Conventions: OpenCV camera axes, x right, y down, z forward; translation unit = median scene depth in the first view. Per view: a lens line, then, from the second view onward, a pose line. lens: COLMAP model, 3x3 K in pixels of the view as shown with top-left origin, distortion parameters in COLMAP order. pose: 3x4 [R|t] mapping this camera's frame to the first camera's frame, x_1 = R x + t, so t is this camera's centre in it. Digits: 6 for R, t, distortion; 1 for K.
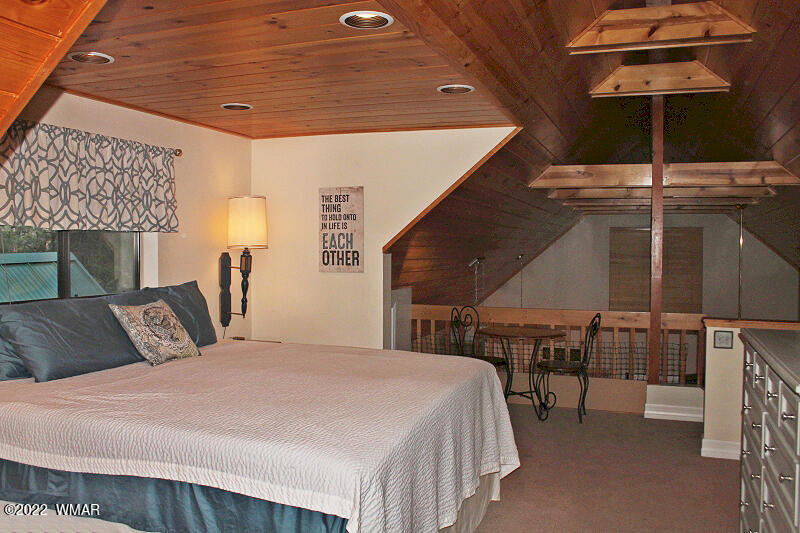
lens RADIAL K [[674.6, 0, 400.6], [0, 674.6, 265.8], [0, 0, 1]] dist [-0.117127, 0.037247]
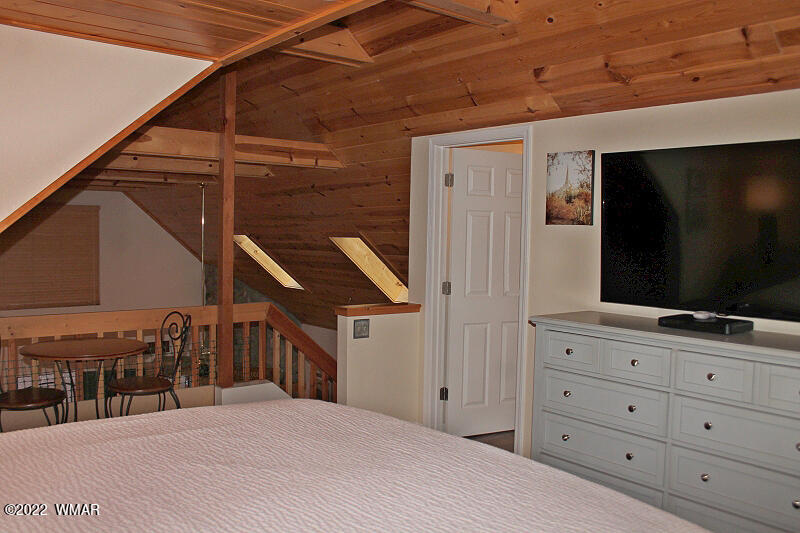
lens RADIAL K [[674.6, 0, 400.0], [0, 674.6, 265.5], [0, 0, 1]] dist [-0.117127, 0.037247]
pose [[0.491784, -0.040143, 0.869792, -0.274581], [0.007445, 0.999094, 0.041901, -0.016836], [-0.870686, -0.014131, 0.491637, 0.386392]]
